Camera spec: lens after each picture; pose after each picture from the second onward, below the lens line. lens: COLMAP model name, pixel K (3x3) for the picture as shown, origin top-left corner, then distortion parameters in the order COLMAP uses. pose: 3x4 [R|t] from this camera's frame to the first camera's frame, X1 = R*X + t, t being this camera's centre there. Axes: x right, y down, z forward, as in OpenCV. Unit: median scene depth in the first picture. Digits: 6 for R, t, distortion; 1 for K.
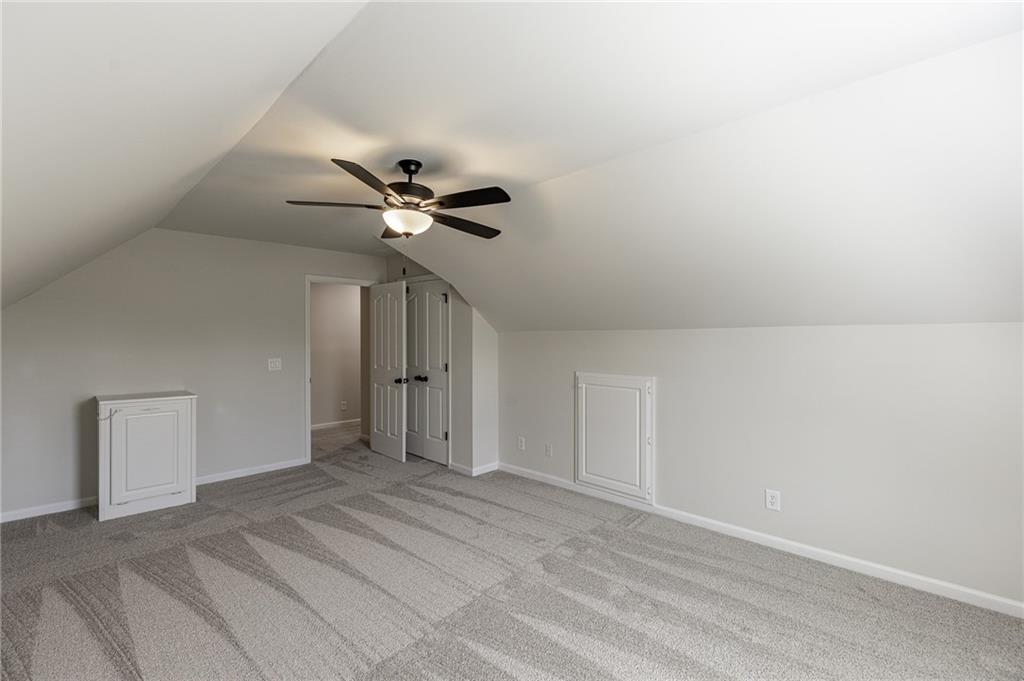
lens RADIAL K [[456.3, 0, 519.0], [0, 456.3, 342.8], [0, 0, 1]] dist [0.009472, -0.002172]
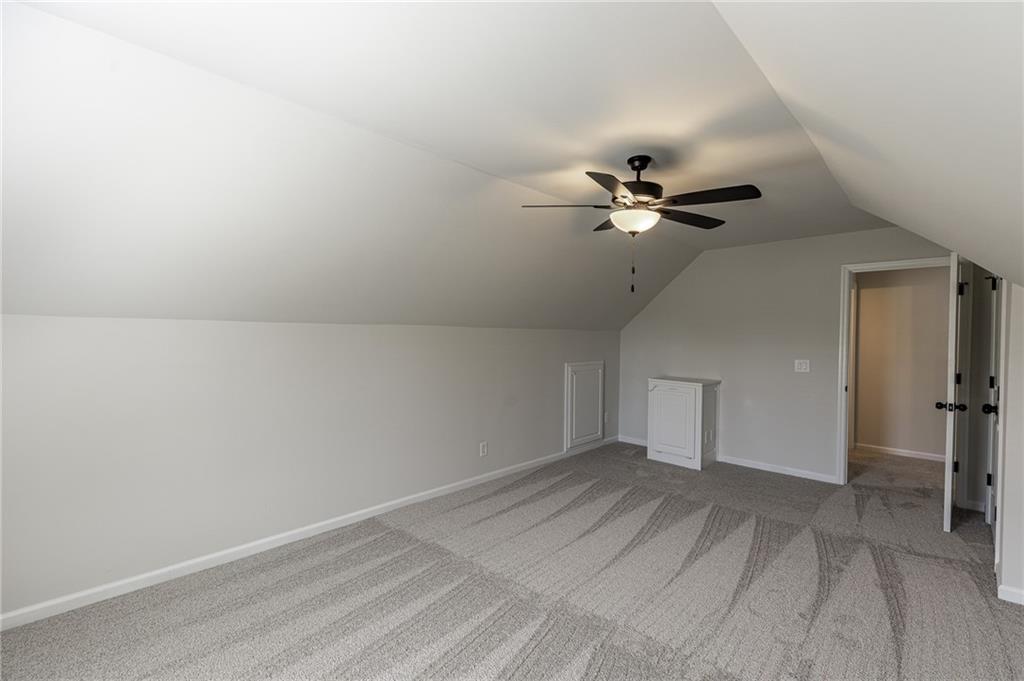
lens RADIAL K [[456.3, 0, 518.4], [0, 456.3, 343.0], [0, 0, 1]] dist [0.009472, -0.002172]
pose [[0.007083, 0.019396, -0.999787, 0.554202], [-0.021772, 0.999578, 0.019238, -0.008101], [0.999738, 0.021631, 0.007502, 0.543763]]
